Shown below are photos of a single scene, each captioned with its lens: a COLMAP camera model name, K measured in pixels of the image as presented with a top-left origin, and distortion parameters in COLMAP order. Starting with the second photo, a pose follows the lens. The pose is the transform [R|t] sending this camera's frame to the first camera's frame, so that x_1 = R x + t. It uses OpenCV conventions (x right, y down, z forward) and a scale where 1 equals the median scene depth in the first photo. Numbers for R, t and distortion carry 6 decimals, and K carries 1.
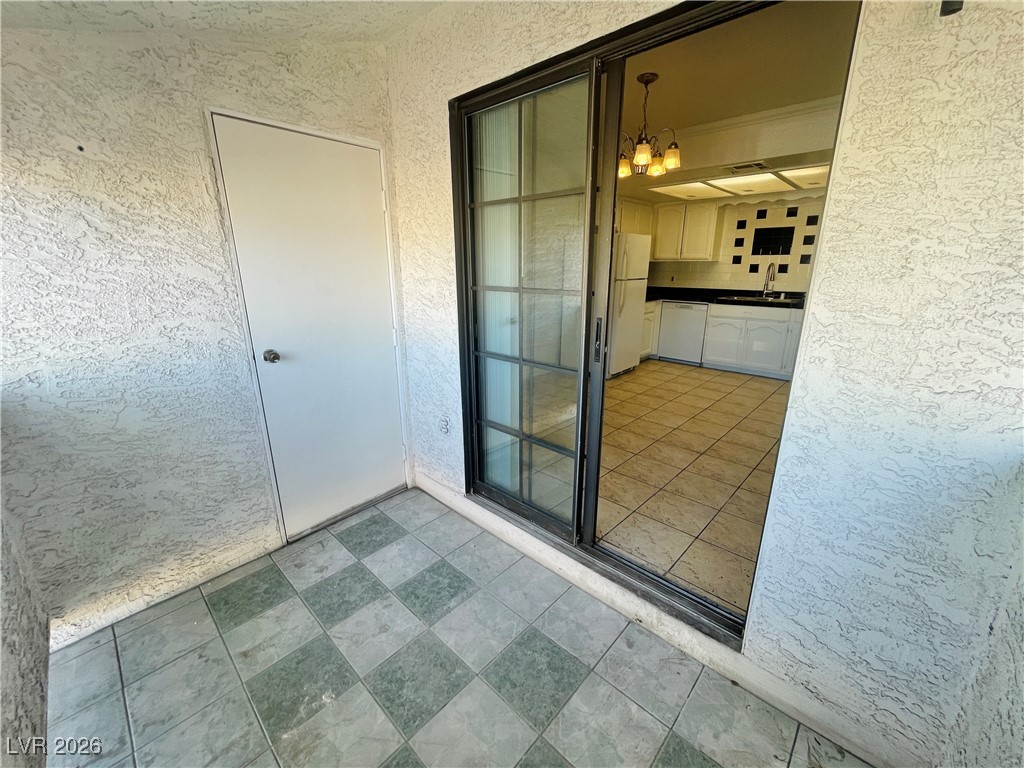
lens RADIAL K [[417.0, 0, 515.1], [0, 417.0, 381.5], [0, 0, 1]] dist [-0.000296, -0.000035]
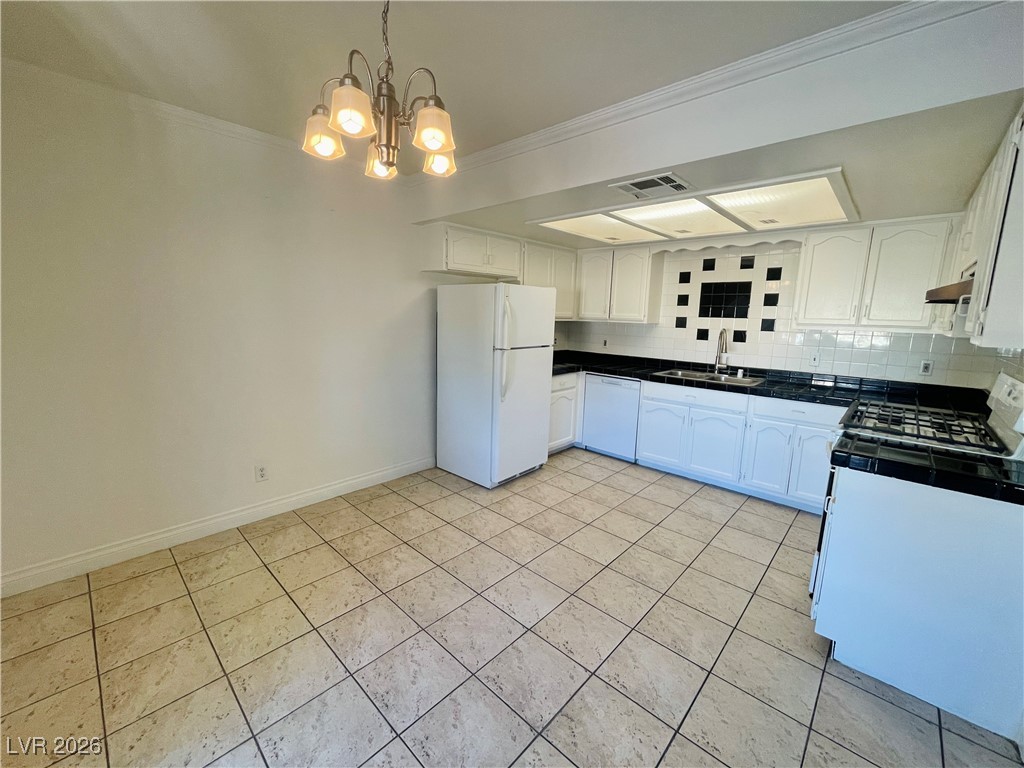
lens RADIAL K [[417.0, 0, 515.1], [0, 417.0, 381.5], [0, 0, 1]] dist [-0.000296, -0.000035]
pose [[0.999610, 0.023517, 0.015050, 0.237428], [-0.021695, 0.993521, -0.111556, -0.100910], [-0.017576, 0.111186, 0.993644, 0.283824]]
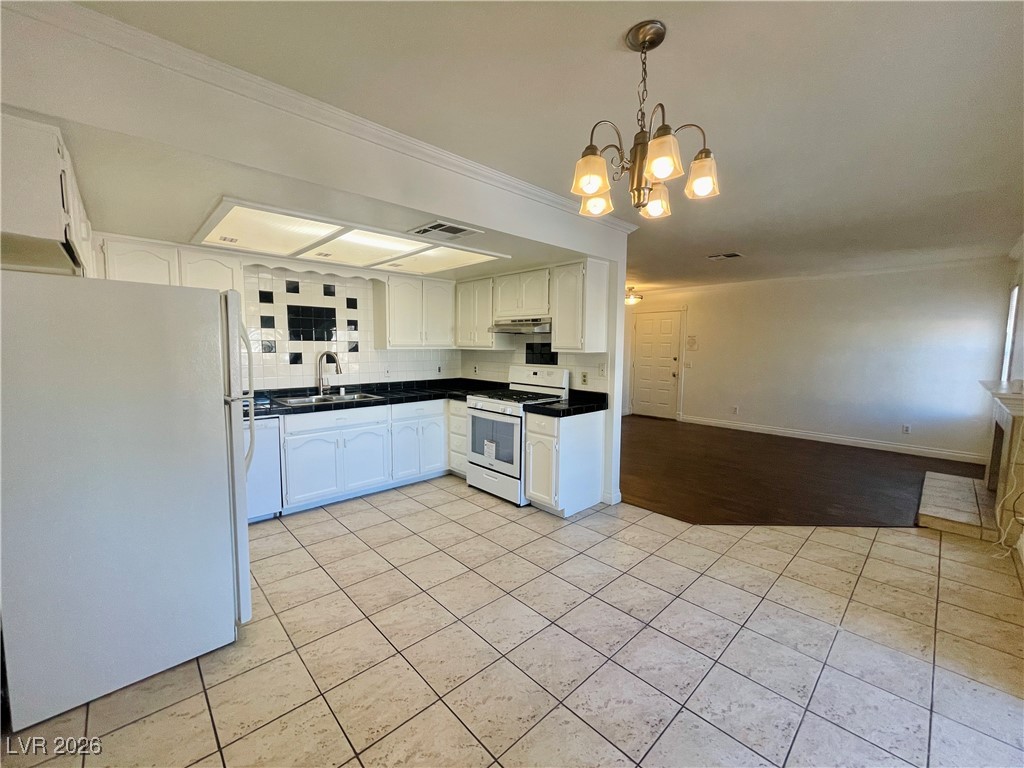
lens RADIAL K [[415.6, 0, 512.0], [0, 415.6, 384.0], [0, 0, 1]] dist [-0.001335, -0.000129]
pose [[0.054245, -0.093953, 0.994098, -0.130686], [0.261296, 0.962208, 0.076681, -0.194716], [-0.963733, 0.255594, 0.076744, 0.623052]]
